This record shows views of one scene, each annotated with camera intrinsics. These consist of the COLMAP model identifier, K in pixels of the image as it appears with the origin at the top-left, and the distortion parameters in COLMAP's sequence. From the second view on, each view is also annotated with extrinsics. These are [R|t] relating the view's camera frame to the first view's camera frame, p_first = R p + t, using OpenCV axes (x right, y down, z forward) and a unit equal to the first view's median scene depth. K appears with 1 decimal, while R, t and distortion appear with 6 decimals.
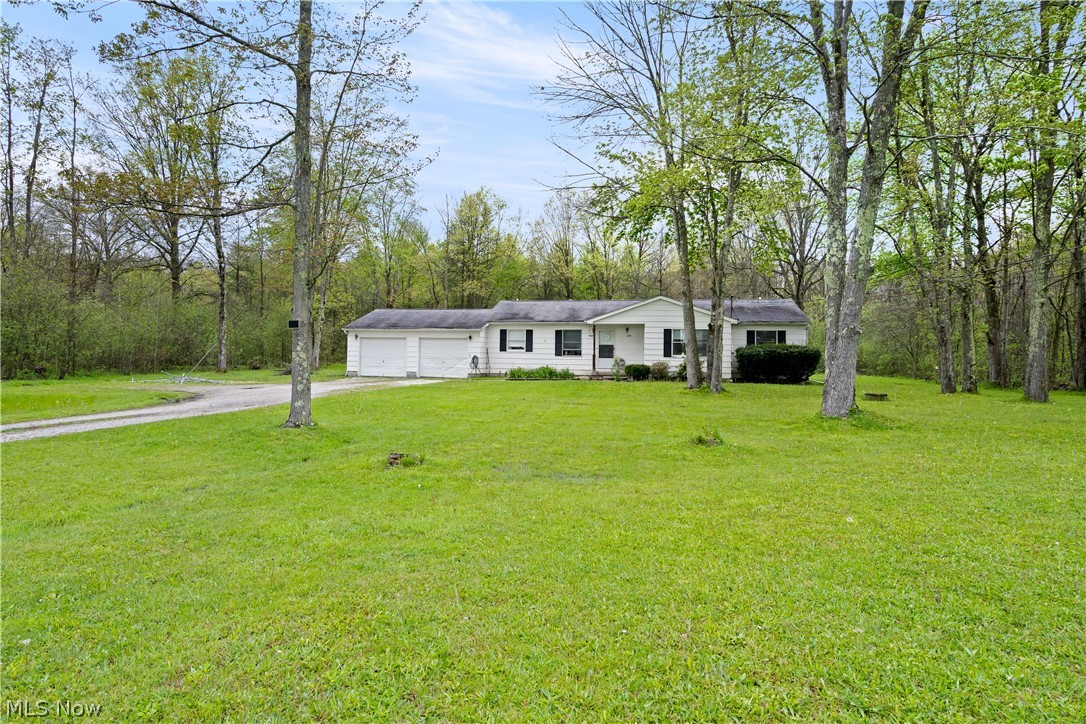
lens RADIAL K [[615.0, 0, 533.8], [0, 615.0, 353.1], [0, 0, 1]] dist [-0.005196, -0.000596]
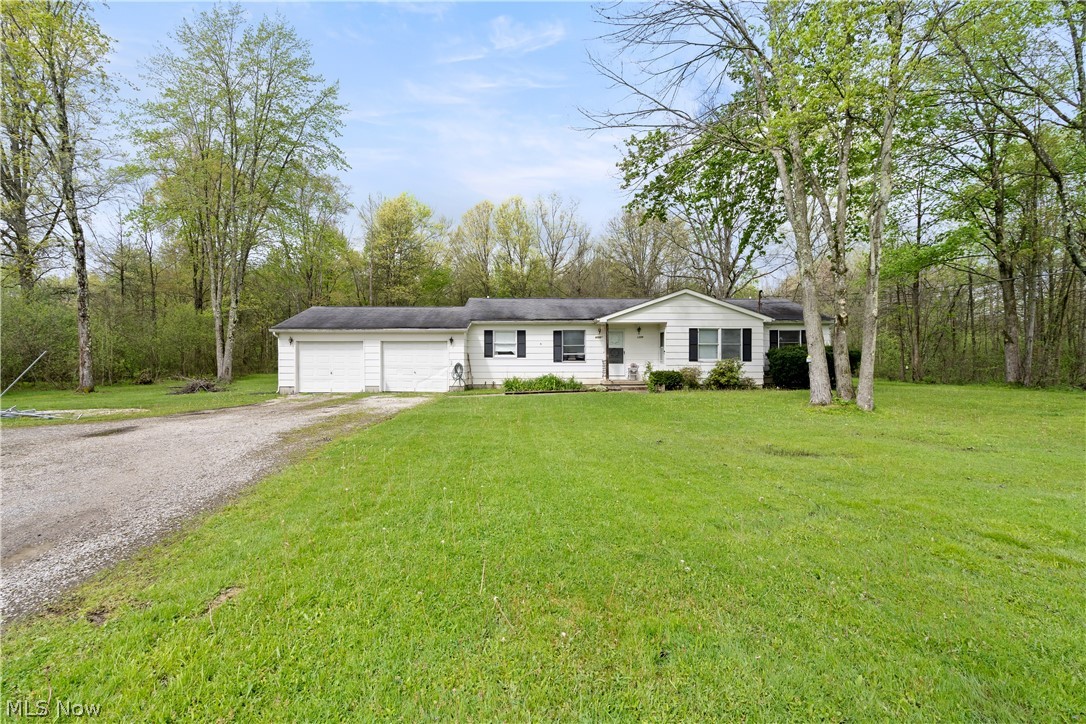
lens RADIAL K [[495.3, 0, 542.2], [0, 495.3, 364.7], [0, 0, 1]] dist [-0.003348, 0.001979]
pose [[0.972319, -0.016902, 0.233047, -0.135891], [0.014320, 0.999816, 0.012766, -0.000561], [-0.233220, -0.009075, 0.972382, 0.354997]]
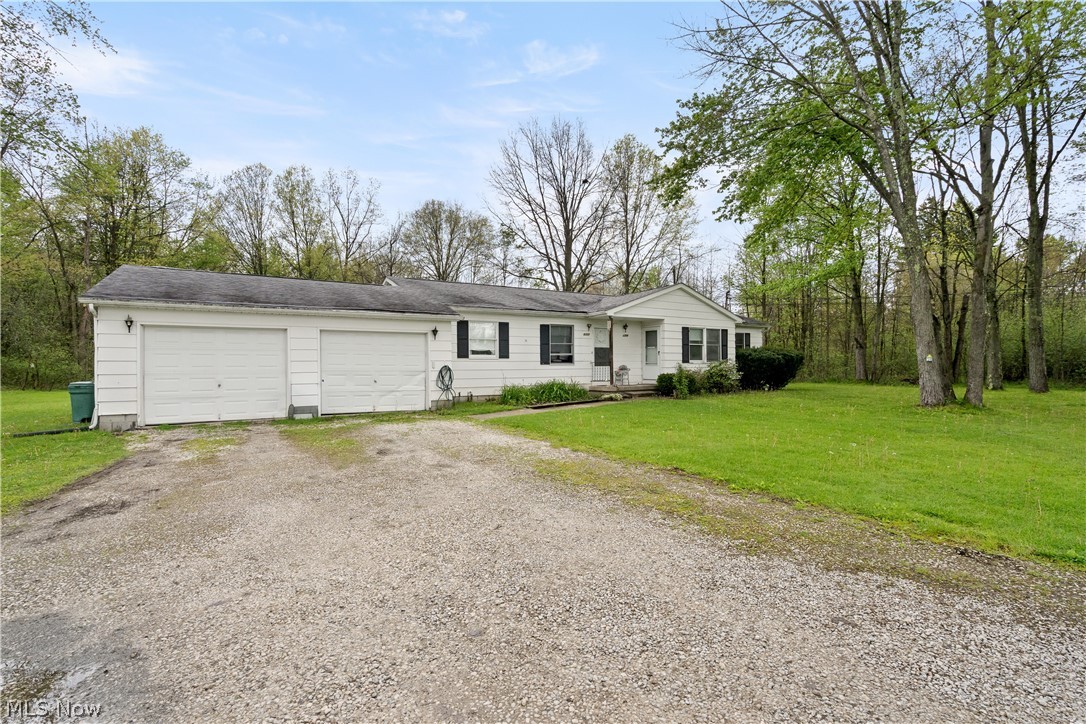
lens RADIAL K [[495.3, 0, 548.3], [0, 495.3, 356.5], [0, 0, 1]] dist [-0.003348, 0.001979]
pose [[0.726672, -0.006602, 0.686953, -0.316672], [0.013545, 0.999897, -0.004718, -0.001171], [-0.686851, 0.012733, 0.726687, 0.617175]]
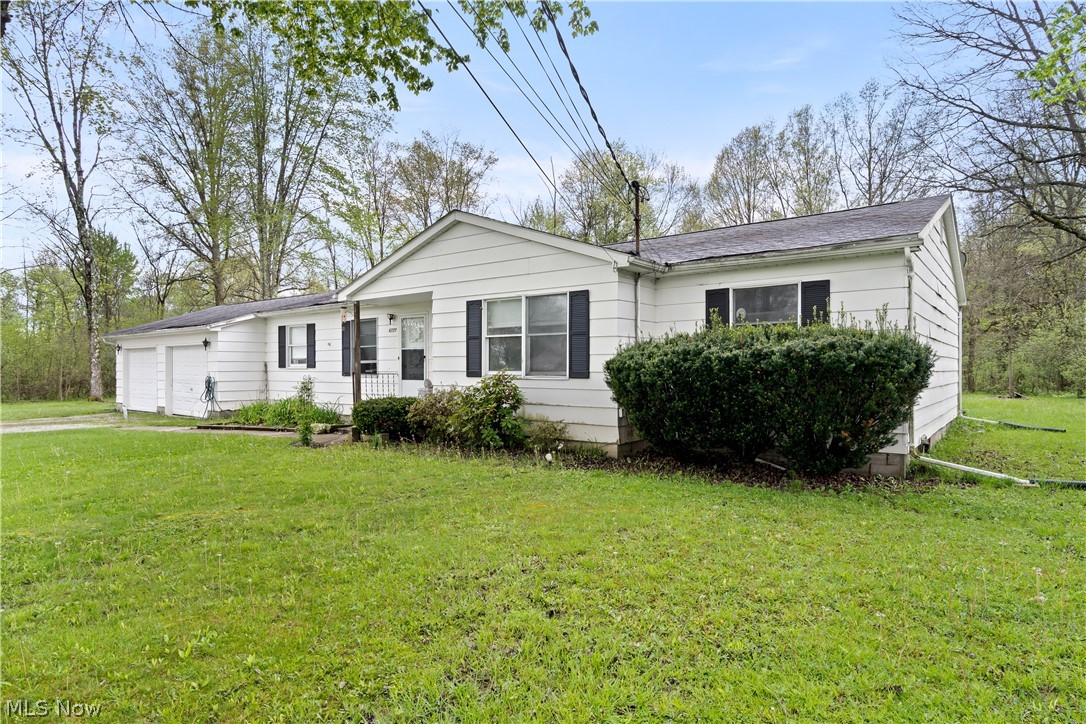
lens RADIAL K [[624.2, 0, 547.8], [0, 624.2, 364.5], [0, 0, 1]] dist [0.009348, 0.000098]
pose [[0.890889, -0.016926, -0.453906, 0.396878], [0.011811, 0.999831, -0.014102, 0.004255], [0.454068, 0.007202, 0.890938, 0.641261]]
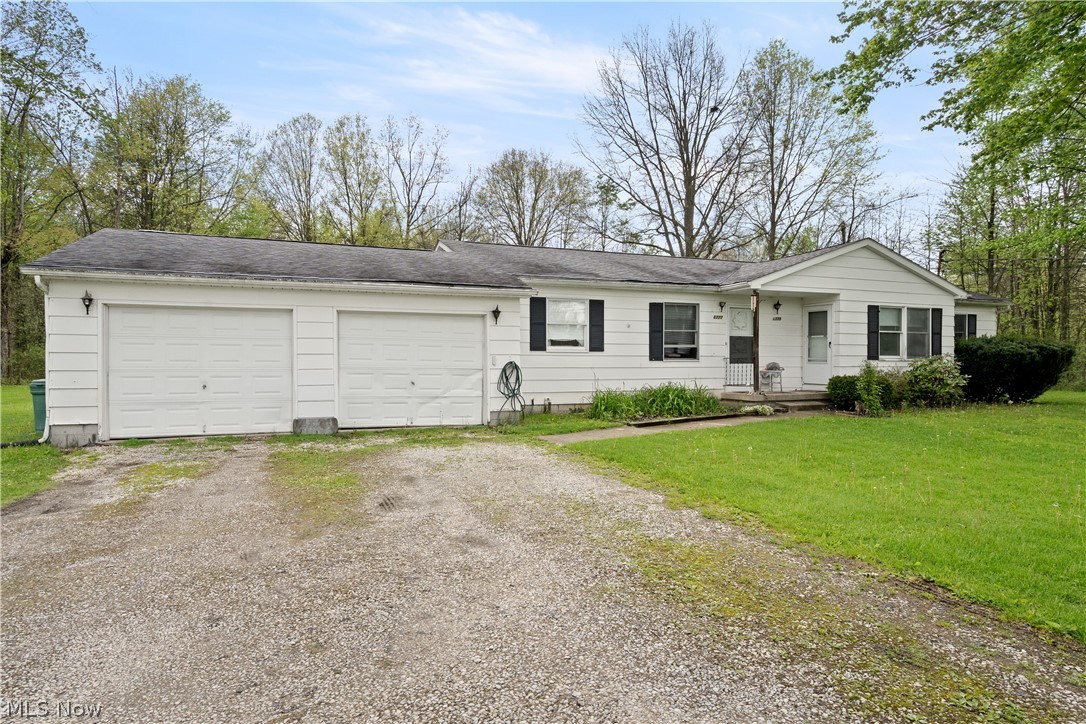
lens RADIAL K [[624.2, 0, 546.7], [0, 624.2, 357.5], [0, 0, 1]] dist [0.009348, 0.000098]
pose [[0.837985, -0.010909, 0.545584, -0.275353], [0.007756, 0.999937, 0.008080, -0.001834], [-0.545638, -0.002540, 0.838017, 0.661452]]
